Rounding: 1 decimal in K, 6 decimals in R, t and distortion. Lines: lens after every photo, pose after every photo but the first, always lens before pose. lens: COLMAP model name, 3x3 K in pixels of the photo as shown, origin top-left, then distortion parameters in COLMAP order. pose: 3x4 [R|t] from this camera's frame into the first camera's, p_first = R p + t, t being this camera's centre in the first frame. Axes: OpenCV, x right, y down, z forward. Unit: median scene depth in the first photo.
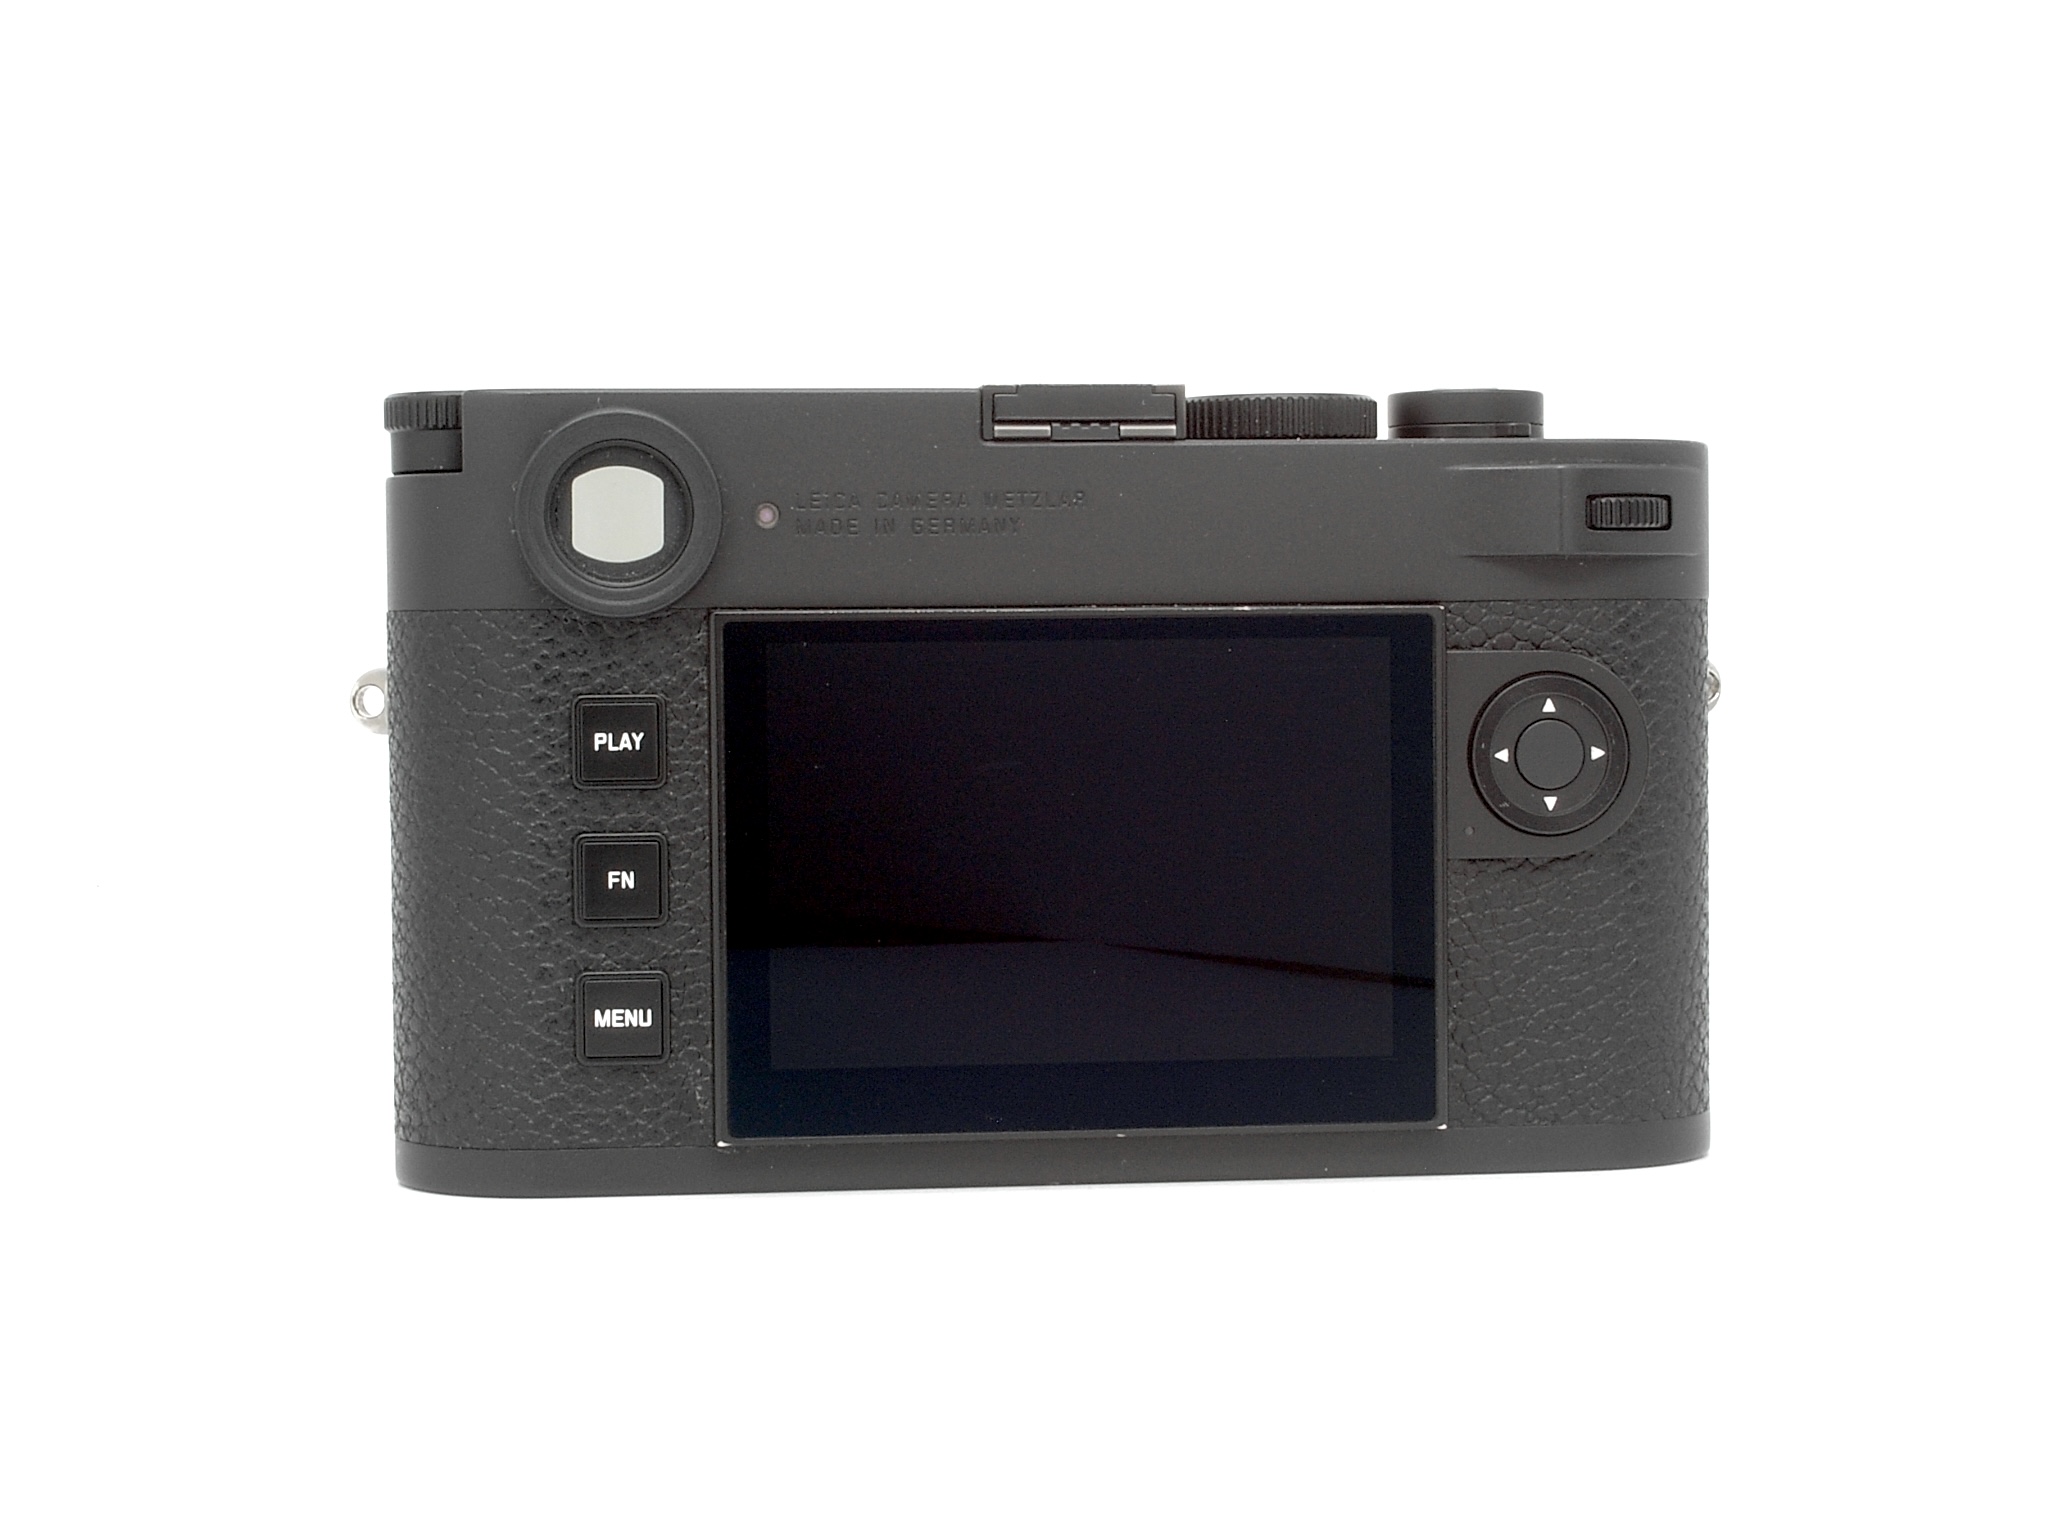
lens RADIAL K [[4318.1, 0, 1005.1], [0, 4318.1, 764.1], [0, 0, 1]] dist [0.320454, 0.000000]
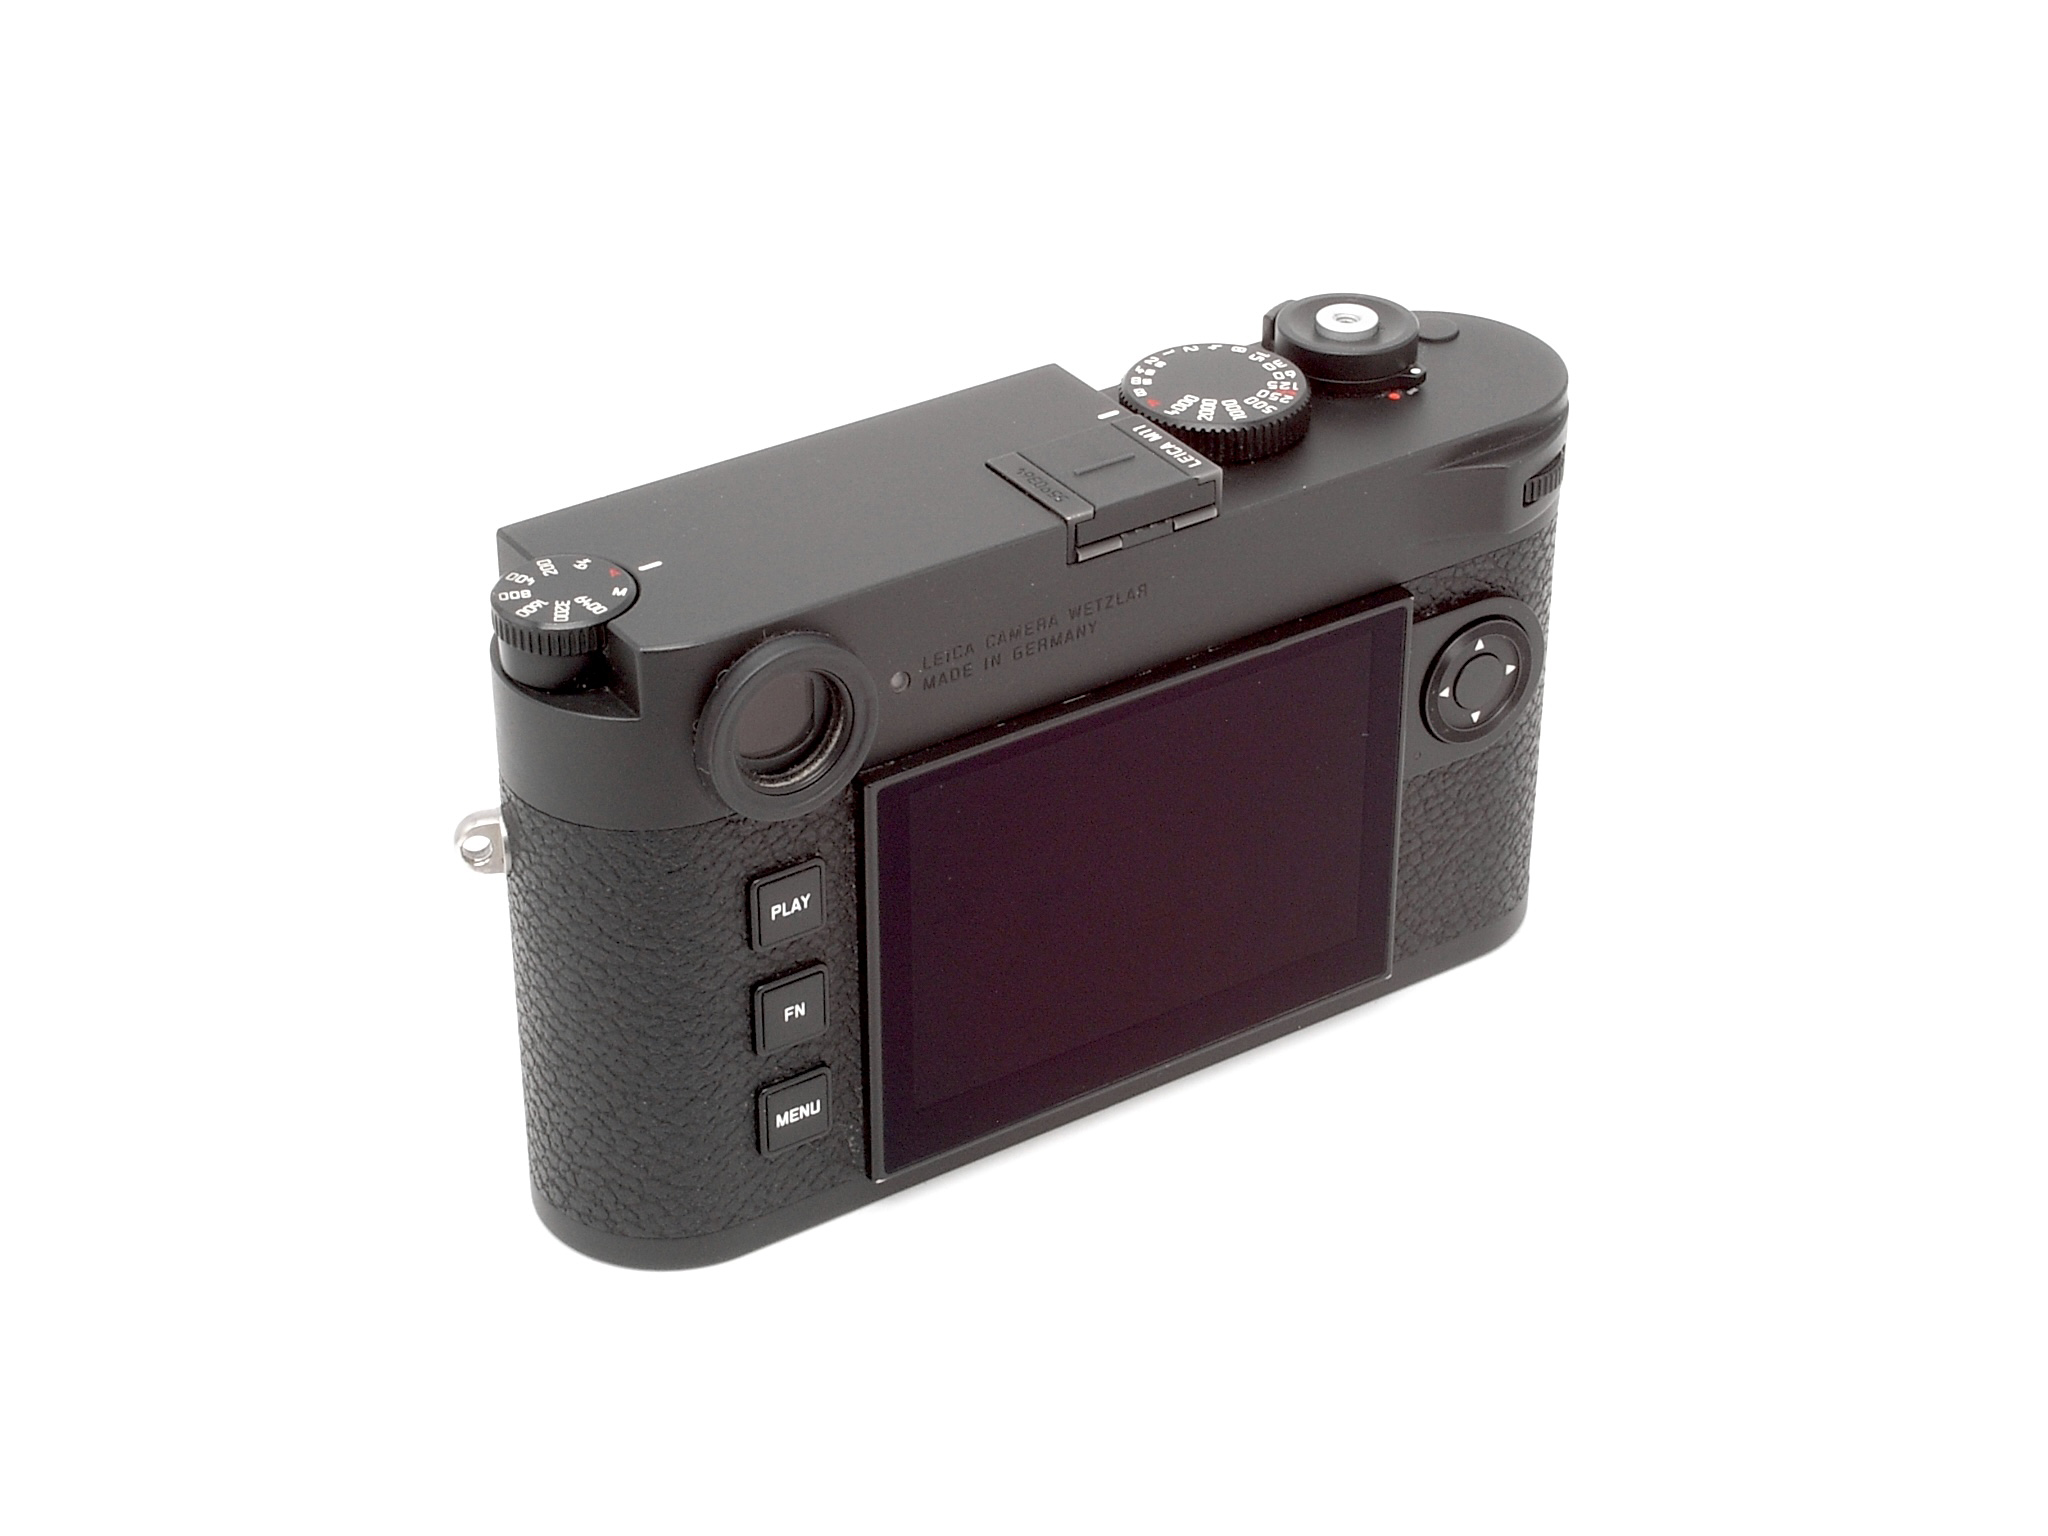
lens RADIAL K [[4318.1, 0, 1025.7], [0, 4318.1, 767.3], [0, 0, 1]] dist [0.320454, 0.000000]
pose [[0.885570, -0.236512, 0.399785, -0.455248], [0.005124, 0.865588, 0.500730, -0.569063], [-0.464478, -0.441383, 0.767751, 0.156099]]
